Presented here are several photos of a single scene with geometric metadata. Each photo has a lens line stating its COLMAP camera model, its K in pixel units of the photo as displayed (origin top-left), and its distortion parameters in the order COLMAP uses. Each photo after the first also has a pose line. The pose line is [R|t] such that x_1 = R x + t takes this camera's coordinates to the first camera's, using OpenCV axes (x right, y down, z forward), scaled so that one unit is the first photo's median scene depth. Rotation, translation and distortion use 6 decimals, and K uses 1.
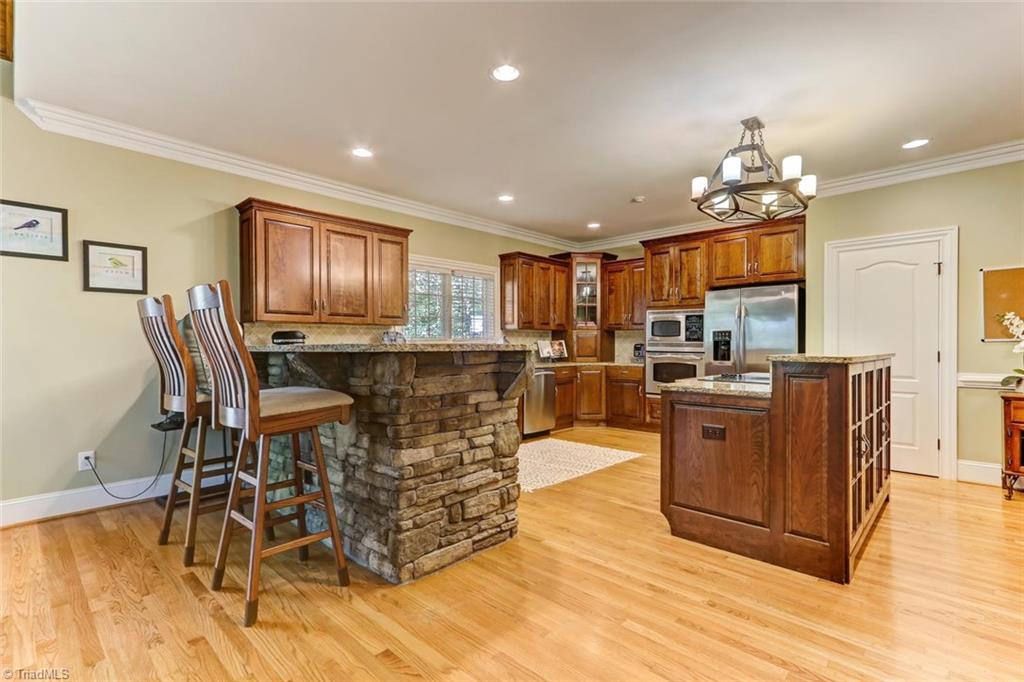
lens RADIAL K [[467.7, 0, 490.3], [0, 467.7, 344.4], [0, 0, 1]] dist [0.020390, 0.000144]
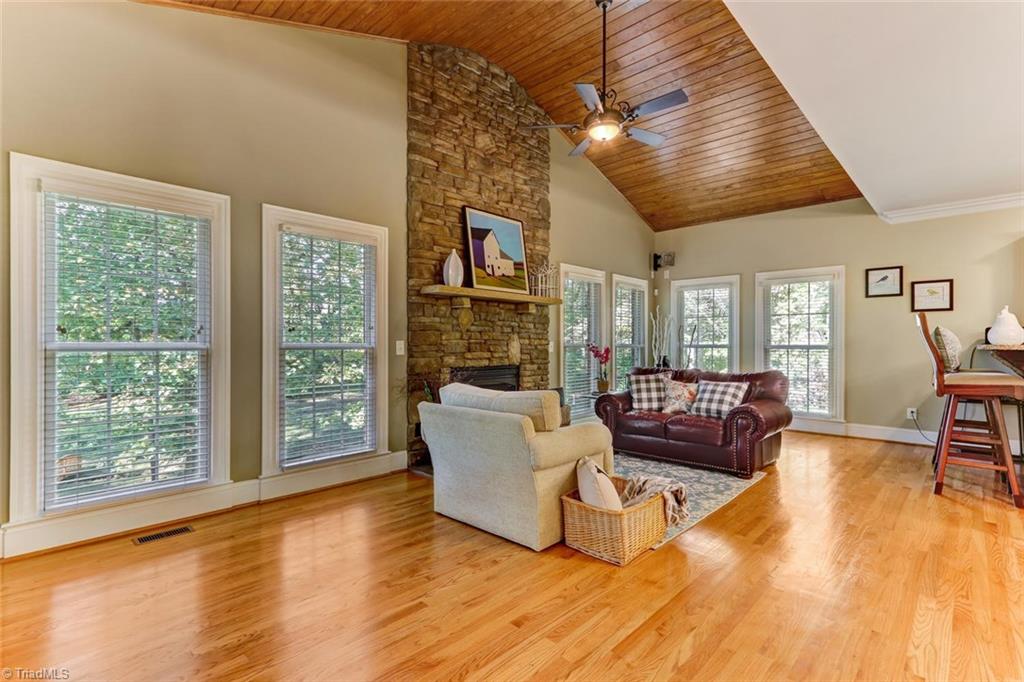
lens RADIAL K [[480.9, 0, 515.1], [0, 480.9, 344.4], [0, 0, 1]] dist [0.002734, 0.000449]
pose [[0.018371, 0.008075, -0.999799, 0.965066], [-0.005908, 0.999951, 0.007968, -0.004496], [0.999814, 0.005760, 0.018418, -0.504614]]
